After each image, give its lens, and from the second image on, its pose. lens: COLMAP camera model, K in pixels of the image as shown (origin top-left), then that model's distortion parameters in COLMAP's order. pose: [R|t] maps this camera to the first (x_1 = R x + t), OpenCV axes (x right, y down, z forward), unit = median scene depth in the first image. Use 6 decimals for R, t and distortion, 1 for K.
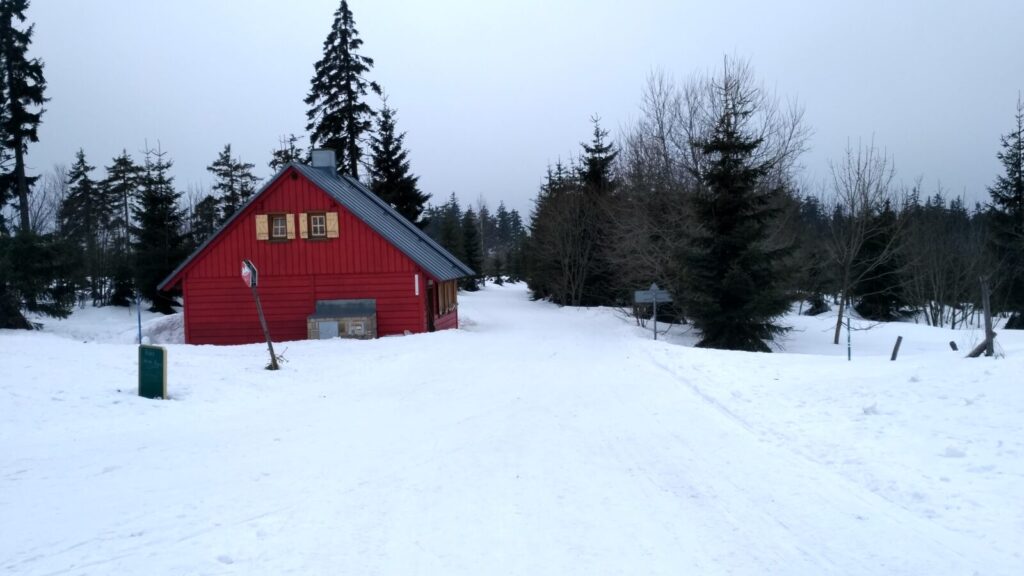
lens RADIAL K [[923.6, 0, 506.5], [0, 923.6, 303.2], [0, 0, 1]] dist [0.142365, -0.284792]
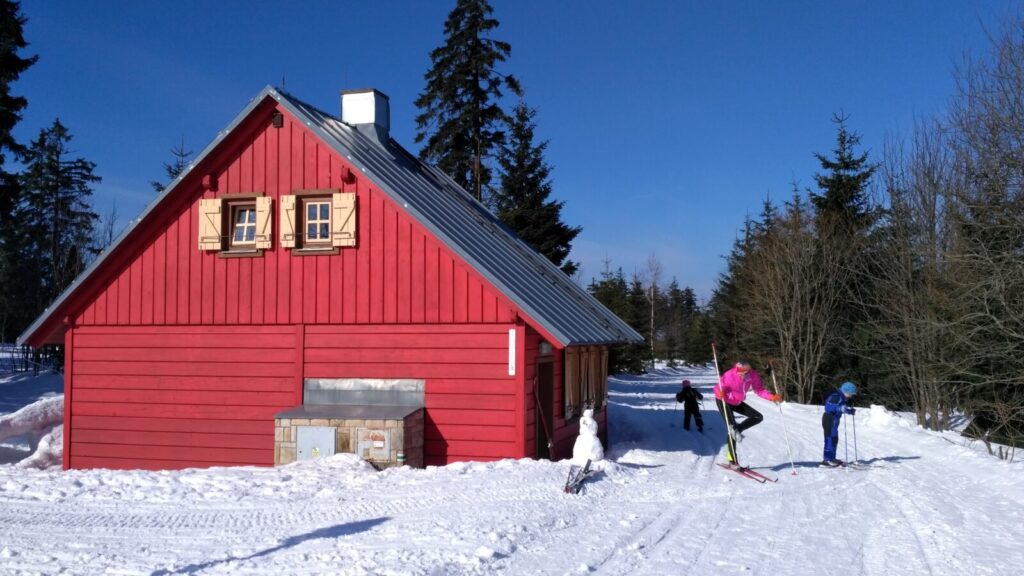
lens RADIAL K [[923.6, 0, 506.5], [0, 923.6, 303.2], [0, 0, 1]] dist [0.142365, -0.284792]
pose [[0.983267, 0.028689, -0.179897, -0.011934], [-0.044417, 0.995474, -0.084020, -0.003589], [0.176672, 0.090604, 0.980091, 0.328730]]
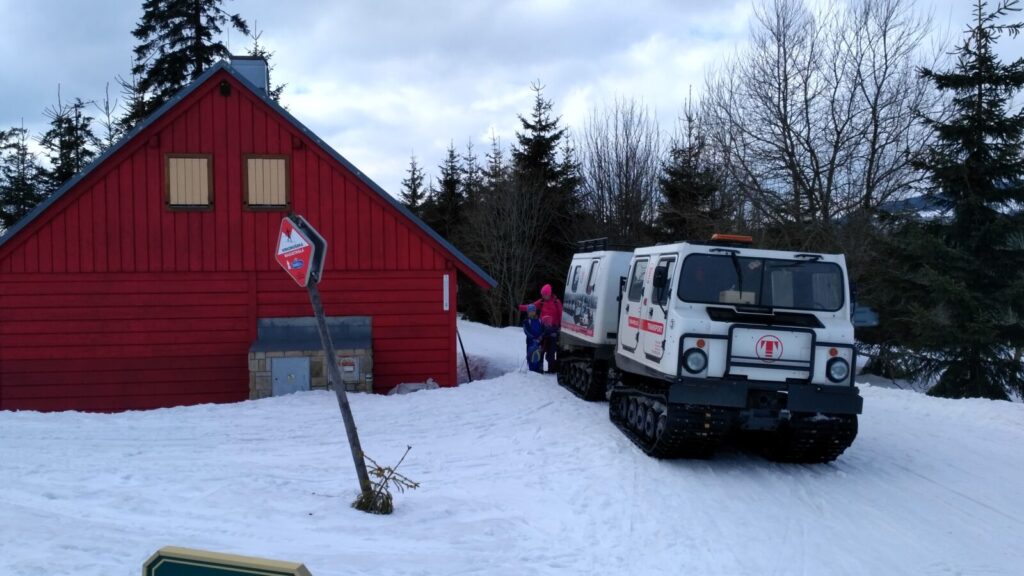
lens RADIAL K [[923.6, 0, 506.5], [0, 923.6, 303.2], [0, 0, 1]] dist [0.142365, -0.284792]
pose [[0.969064, 0.014927, 0.246358, -0.118743], [-0.010549, 0.999762, -0.019083, -0.001727], [-0.246584, 0.015894, 0.968991, 0.255507]]
